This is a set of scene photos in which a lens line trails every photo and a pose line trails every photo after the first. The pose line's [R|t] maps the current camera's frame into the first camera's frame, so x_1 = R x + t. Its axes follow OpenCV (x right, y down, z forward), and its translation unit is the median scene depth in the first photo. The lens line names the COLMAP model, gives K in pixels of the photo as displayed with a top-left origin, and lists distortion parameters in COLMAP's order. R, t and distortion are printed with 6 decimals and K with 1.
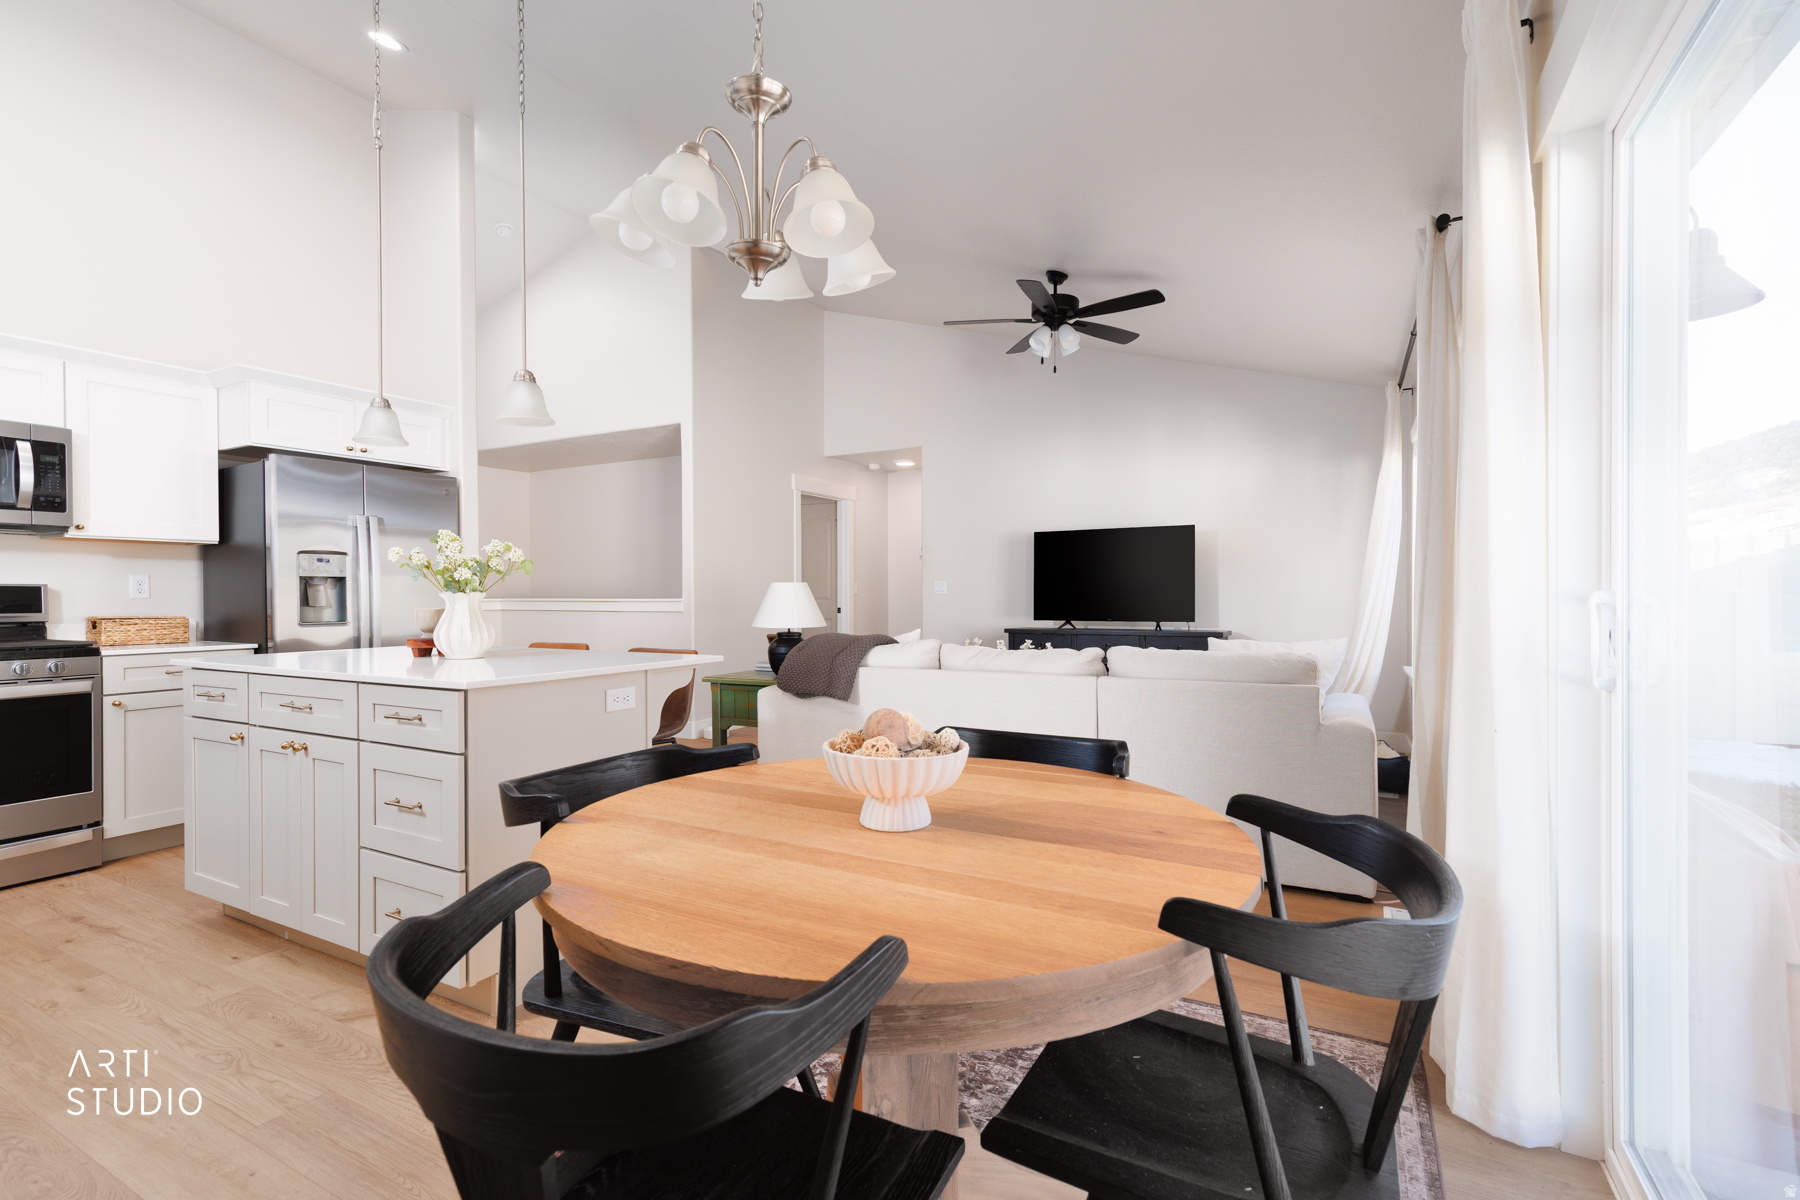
lens RADIAL K [[807.3, 0, 898.0], [0, 807.3, 603.8], [0, 0, 1]] dist [0.003524, 0.001040]
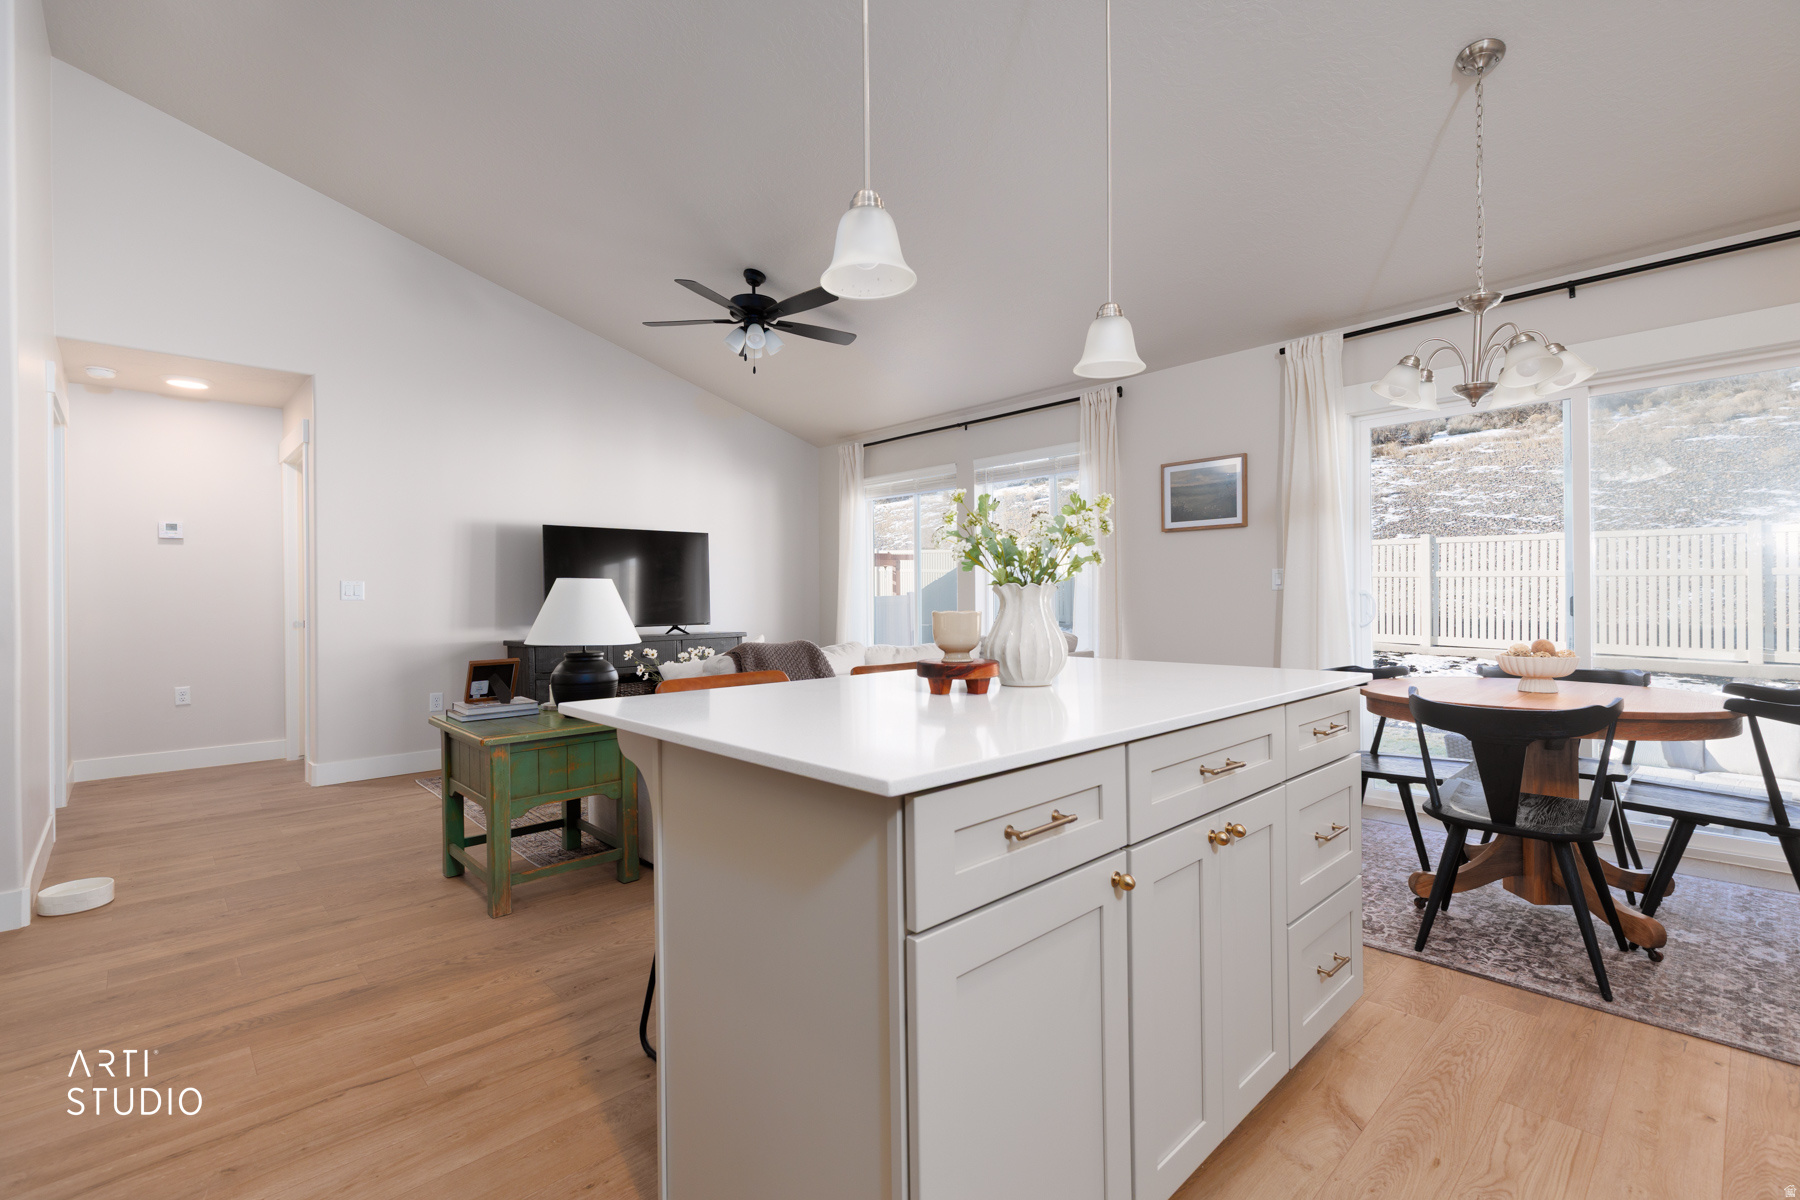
lens RADIAL K [[807.3, 0, 915.2], [0, 807.3, 604.5], [0, 0, 1]] dist [0.003524, 0.001040]
pose [[0.293645, 0.001134, 0.955914, -1.512910], [0.011764, 0.999919, -0.004800, 0.010202], [-0.955842, 0.012655, 0.293608, 1.139638]]
